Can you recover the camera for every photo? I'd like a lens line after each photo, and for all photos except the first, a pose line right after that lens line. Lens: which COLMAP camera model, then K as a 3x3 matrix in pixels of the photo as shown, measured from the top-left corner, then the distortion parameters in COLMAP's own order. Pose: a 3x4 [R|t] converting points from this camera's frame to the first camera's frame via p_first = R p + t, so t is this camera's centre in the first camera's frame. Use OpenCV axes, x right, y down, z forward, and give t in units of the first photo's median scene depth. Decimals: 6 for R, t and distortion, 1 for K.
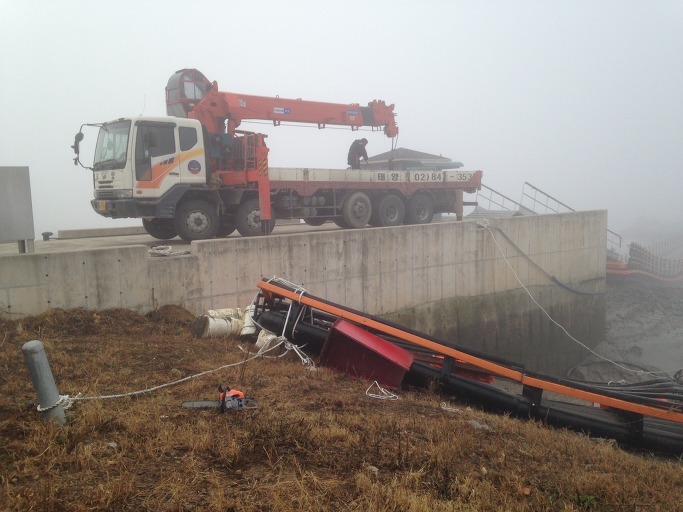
lens RADIAL K [[614.8, 0, 344.9], [0, 614.8, 253.8], [0, 0, 1]] dist [0.213236, -0.313210]
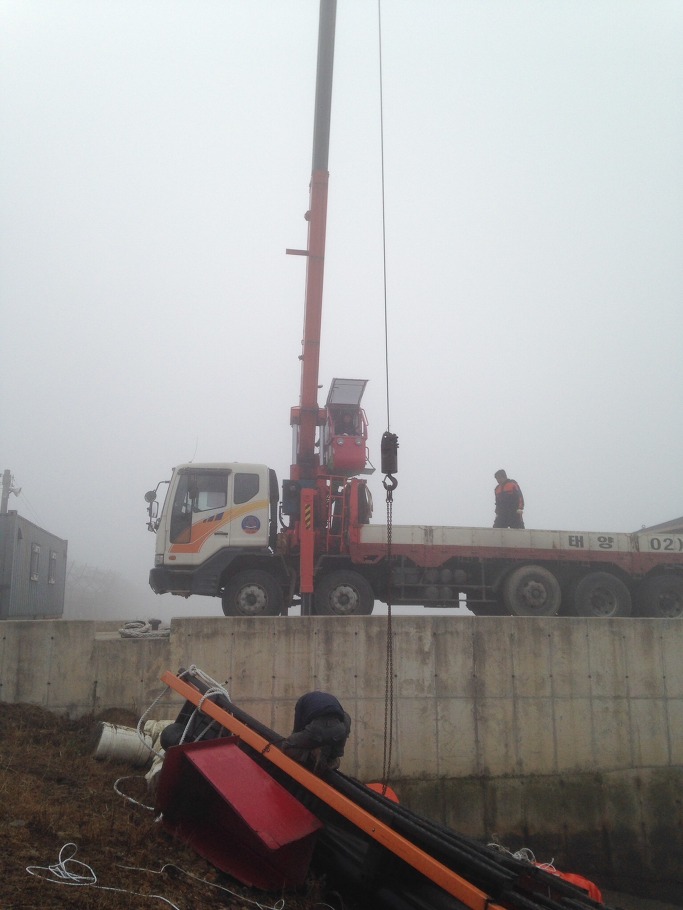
lens RADIAL K [[820.3, 0, 343.4], [0, 820.3, 466.1], [0, 0, 1]] dist [0.257146, -0.420483]
pose [[0.863151, -0.069306, -0.500167, 0.336345], [-0.066526, 0.966293, -0.248701, 0.029652], [0.500544, 0.247941, 0.829446, 0.214238]]
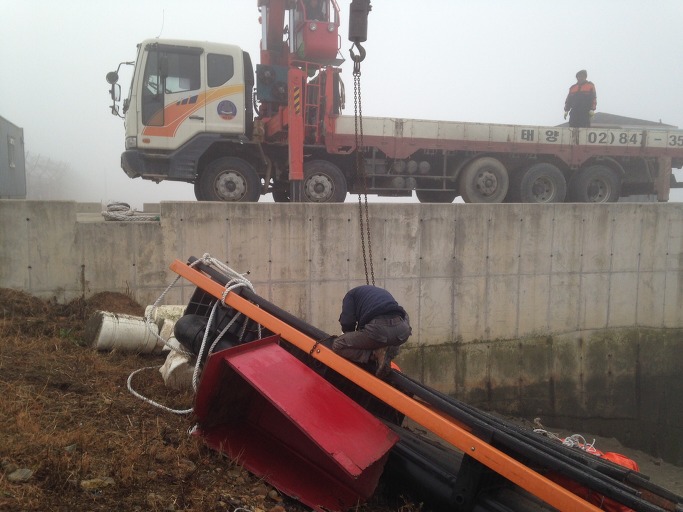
lens RADIAL K [[614.8, 0, 344.9], [0, 614.8, 253.8], [0, 0, 1]] dist [0.213236, -0.313210]
pose [[0.930744, 0.058037, -0.361035, 0.154041], [-0.062829, 0.998023, -0.001538, 0.020266], [0.360232, 0.024115, 0.932551, 0.358496]]
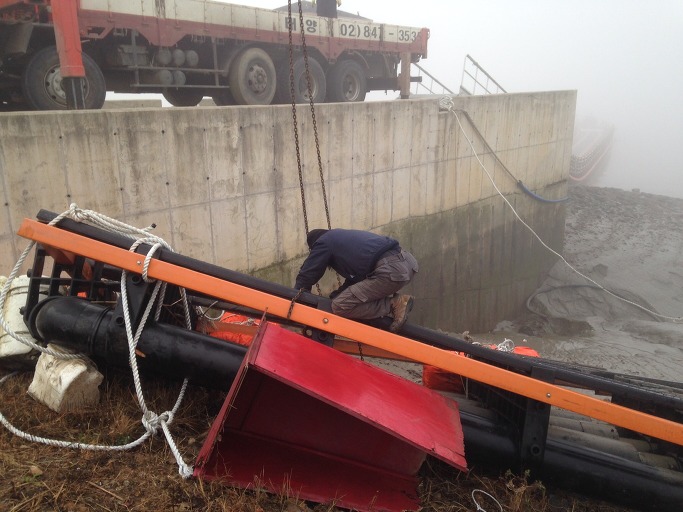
lens RADIAL K [[614.8, 0, 344.9], [0, 614.8, 253.8], [0, 0, 1]] dist [0.213236, -0.313210]
pose [[0.981356, -0.040737, 0.187834, -0.017885], [0.011216, 0.987753, 0.155621, 0.005221], [-0.191873, -0.150613, 0.969794, 0.418470]]
